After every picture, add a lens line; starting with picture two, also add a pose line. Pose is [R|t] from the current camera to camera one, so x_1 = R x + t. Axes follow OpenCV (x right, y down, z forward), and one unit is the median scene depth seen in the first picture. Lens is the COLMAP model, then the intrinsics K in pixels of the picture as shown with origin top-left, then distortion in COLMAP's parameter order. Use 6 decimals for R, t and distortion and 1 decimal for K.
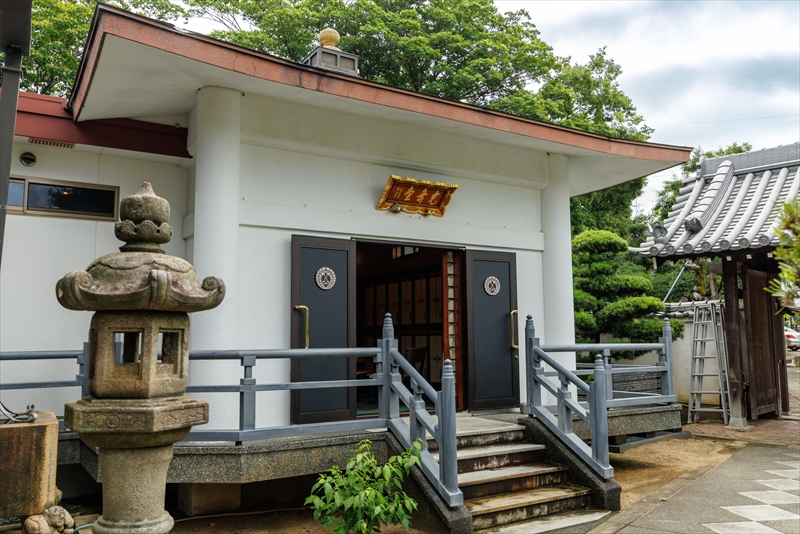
lens RADIAL K [[756.7, 0, 399.9], [0, 756.7, 304.0], [0, 0, 1]] dist [-0.153794, 0.004292]
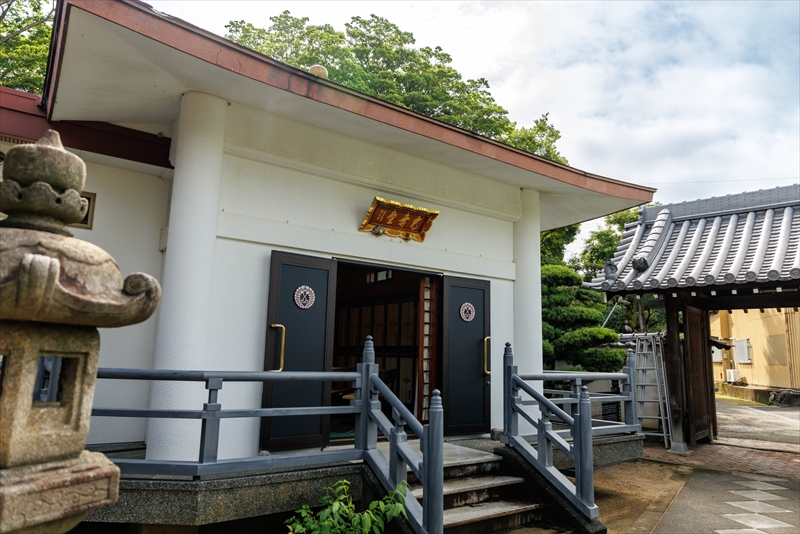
lens RADIAL K [[616.9, 0, 400.0], [0, 616.9, 267.0], [0, 0, 1]] dist [-0.061213, -0.001977]
pose [[0.997328, 0.043885, 0.058395, -0.022836], [-0.038061, 0.994522, -0.097353, 0.000121], [-0.062348, 0.094871, 0.993535, 0.192173]]
